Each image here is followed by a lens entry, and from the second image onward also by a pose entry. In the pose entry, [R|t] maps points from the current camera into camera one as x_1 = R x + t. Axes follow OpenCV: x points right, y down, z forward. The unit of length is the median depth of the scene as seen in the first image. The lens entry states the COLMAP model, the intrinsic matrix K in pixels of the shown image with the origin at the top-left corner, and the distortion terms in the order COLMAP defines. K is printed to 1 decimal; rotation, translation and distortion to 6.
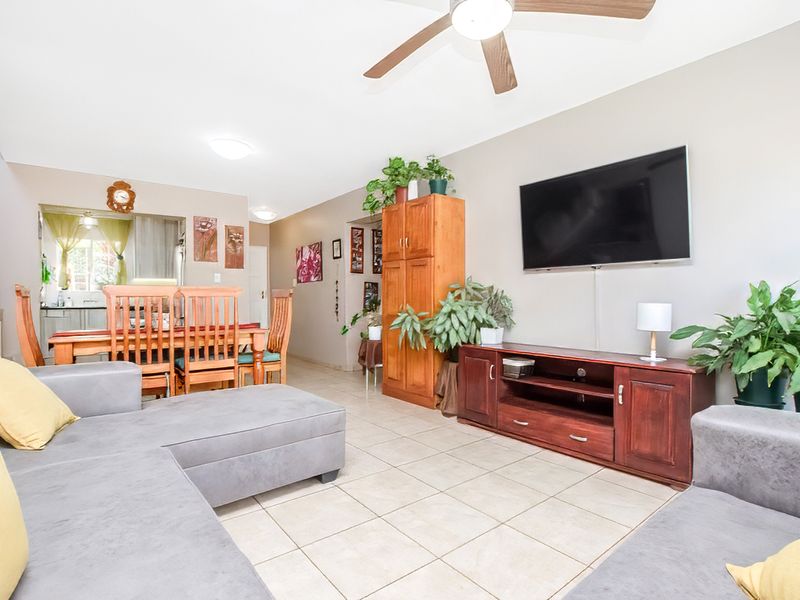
lens RADIAL K [[420.0, 0, 404.3], [0, 420.0, 302.8], [0, 0, 1]] dist [-0.020589, 0.000755]
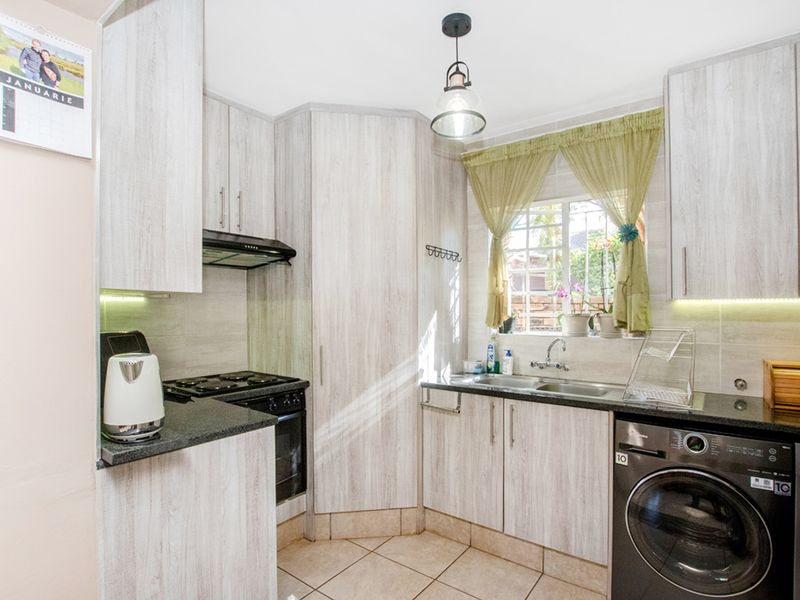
lens RADIAL K [[422.9, 0, 399.2], [0, 422.9, 311.1], [0, 0, 1]] dist [-0.031496, 0.000184]
pose [[0.243464, 0.006823, -0.969886, -0.498889], [-0.011382, 0.999926, 0.004177, -0.060479], [0.969843, 0.010022, 0.243524, 0.904943]]
